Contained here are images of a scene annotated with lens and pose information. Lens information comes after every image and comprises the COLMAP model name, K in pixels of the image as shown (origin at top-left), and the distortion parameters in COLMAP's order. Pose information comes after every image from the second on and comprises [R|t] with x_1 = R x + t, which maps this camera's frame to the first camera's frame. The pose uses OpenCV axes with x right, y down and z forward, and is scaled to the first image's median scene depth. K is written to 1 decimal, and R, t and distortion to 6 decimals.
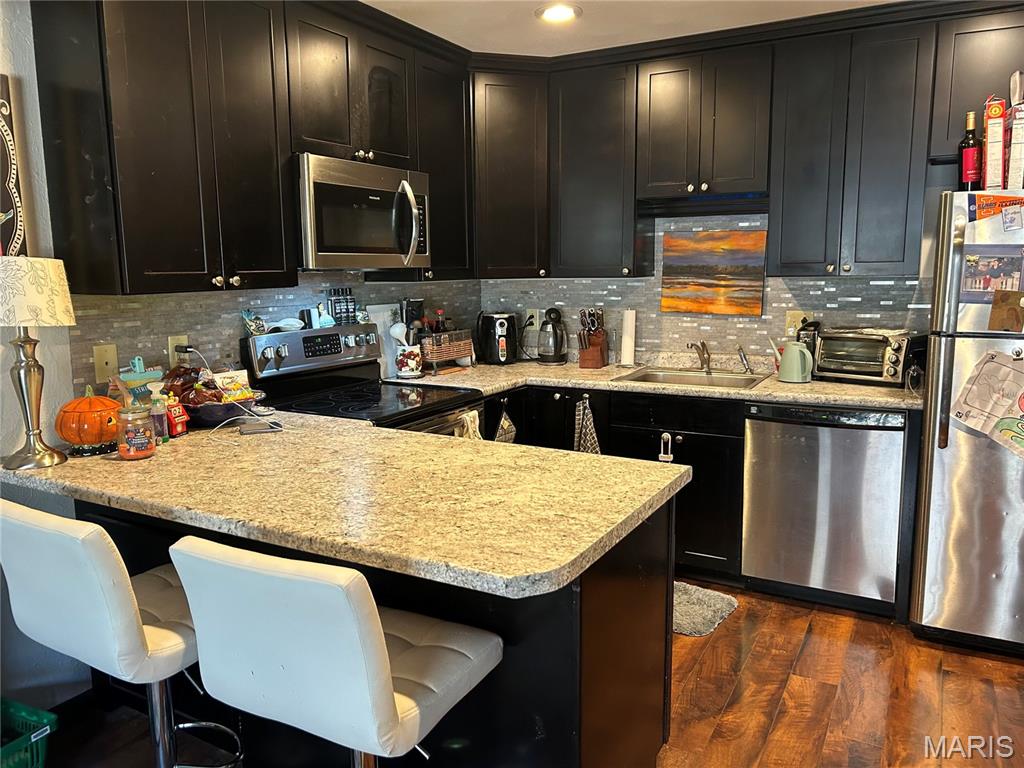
lens RADIAL K [[782.1, 0, 527.9], [0, 782.1, 403.7], [0, 0, 1]] dist [0.067606, -0.040265]
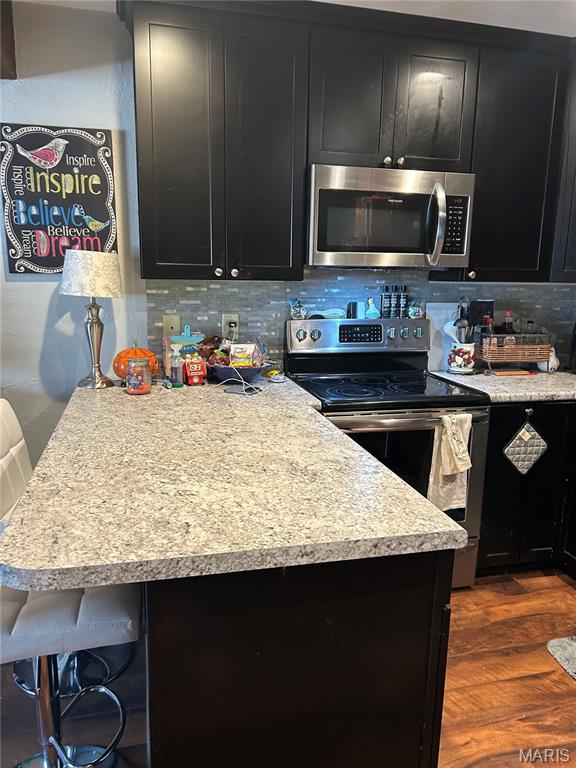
lens RADIAL K [[586.6, 0, 272.2], [0, 586.6, 403.8], [0, 0, 1]] dist [0.067606, -0.040265]
pose [[0.670554, 0.186226, -0.718106, 0.355654], [-0.155655, 0.981752, 0.109249, -0.054917], [0.725347, 0.038520, 0.687305, 0.358704]]
